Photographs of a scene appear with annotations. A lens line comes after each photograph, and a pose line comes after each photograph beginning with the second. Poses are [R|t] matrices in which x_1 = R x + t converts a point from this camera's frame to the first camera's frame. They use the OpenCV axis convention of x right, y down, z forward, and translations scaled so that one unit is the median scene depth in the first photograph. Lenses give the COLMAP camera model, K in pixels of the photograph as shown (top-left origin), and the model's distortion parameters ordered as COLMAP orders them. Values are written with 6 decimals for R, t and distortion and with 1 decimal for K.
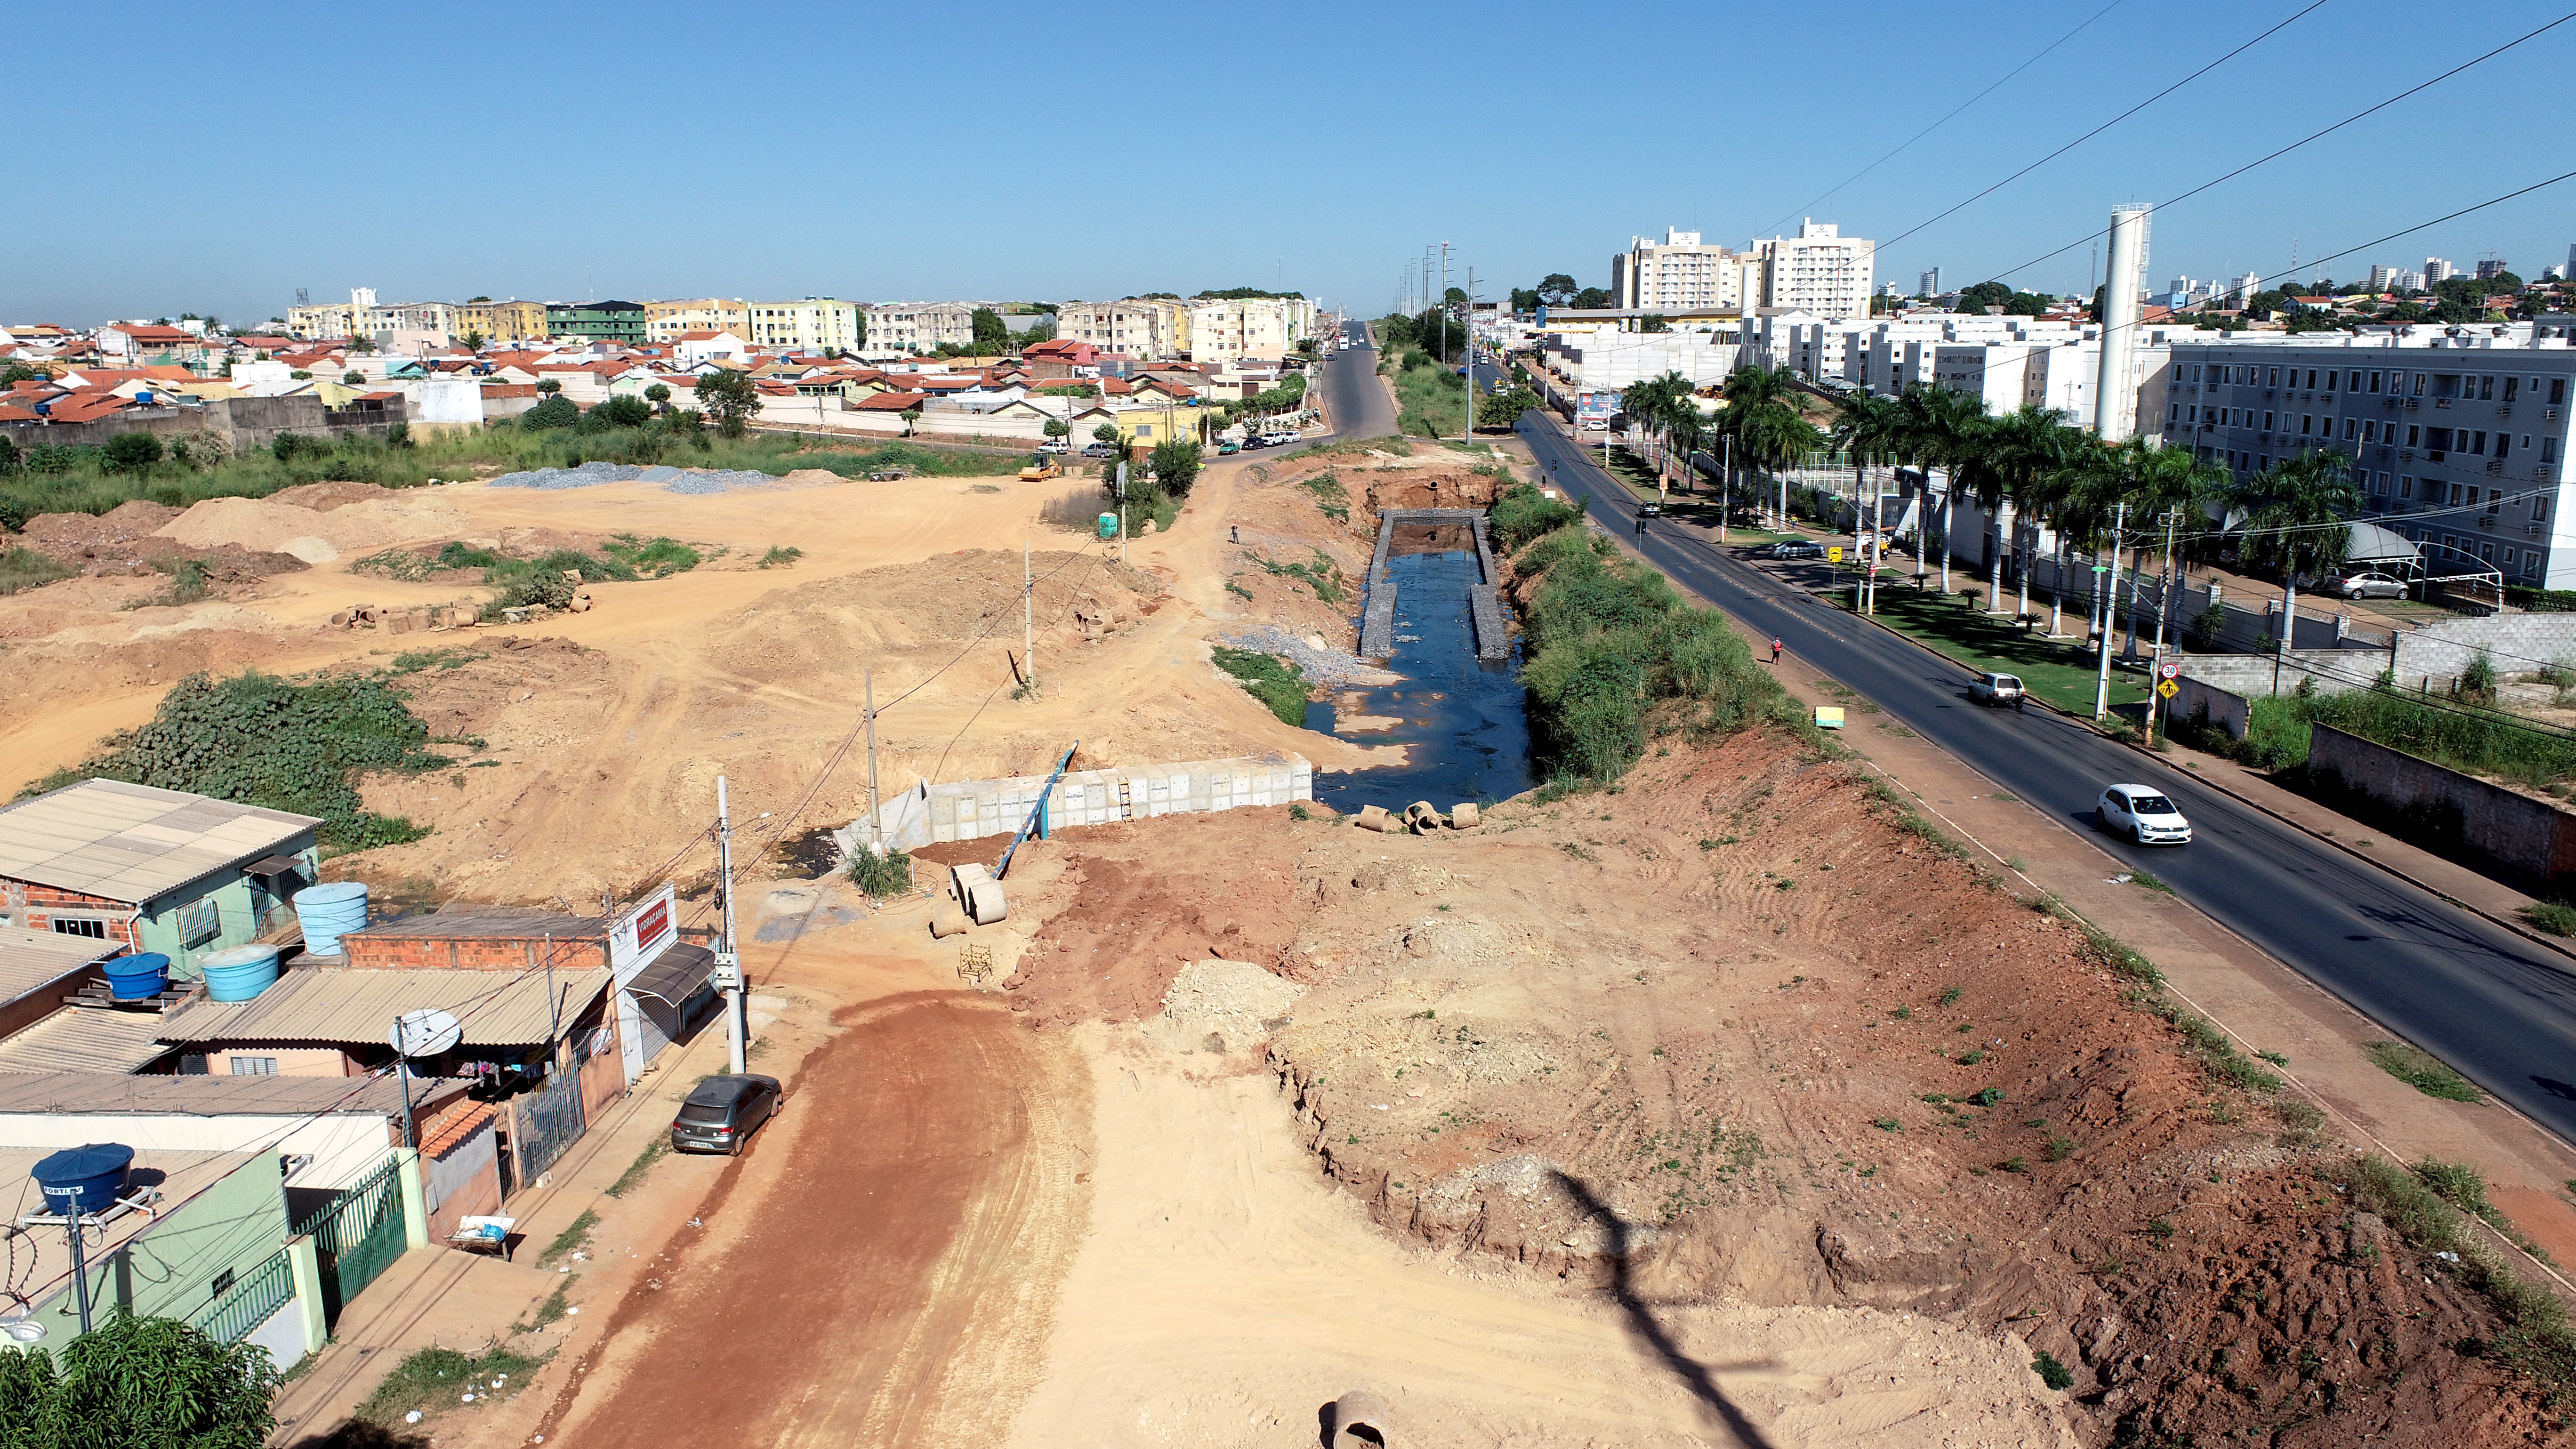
lens RADIAL K [[1748.7, 0, 1288.0], [0, 1748.7, 724.5], [0, 0, 1]] dist [-0.009708, 0.002335]
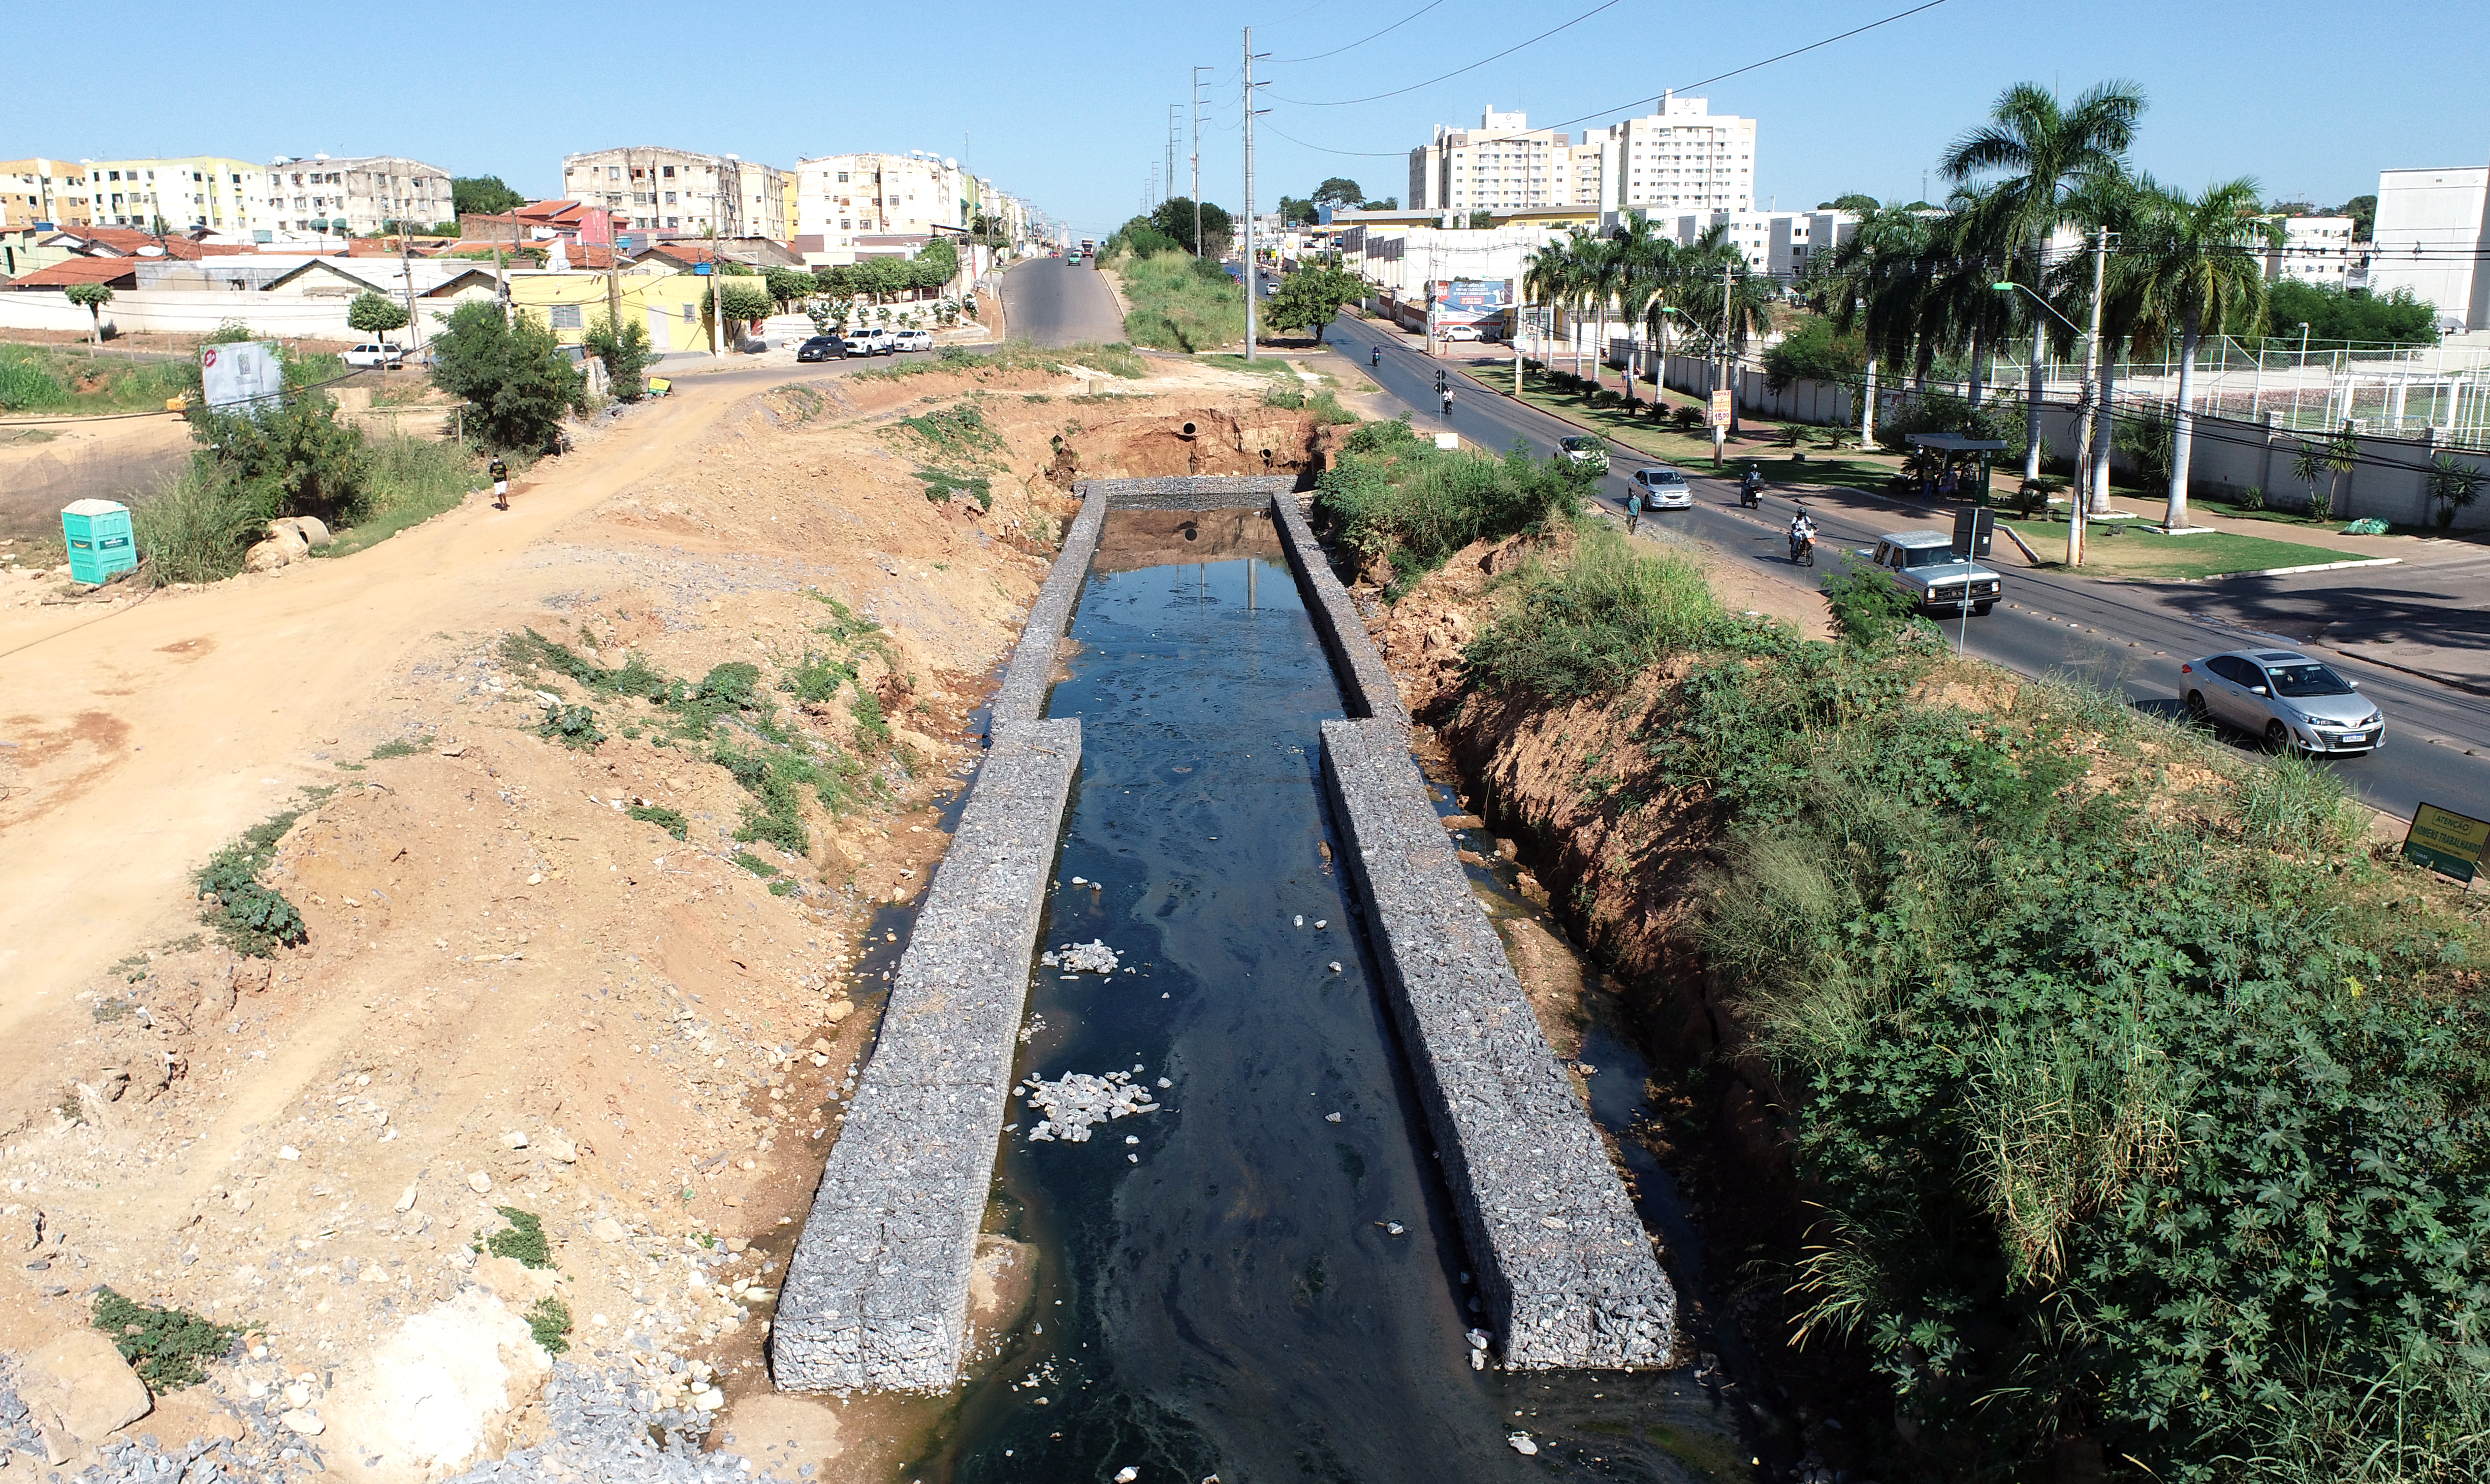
lens RADIAL K [[1888.1, 0, 1245.0], [0, 1888.1, 742.0], [0, 0, 1]] dist [-0.003530, -0.005302]
pose [[0.993588, -0.027302, 0.109713, 0.039428], [0.025672, 0.999538, 0.016241, -0.058837], [-0.110106, -0.013321, 0.993831, 0.484132]]
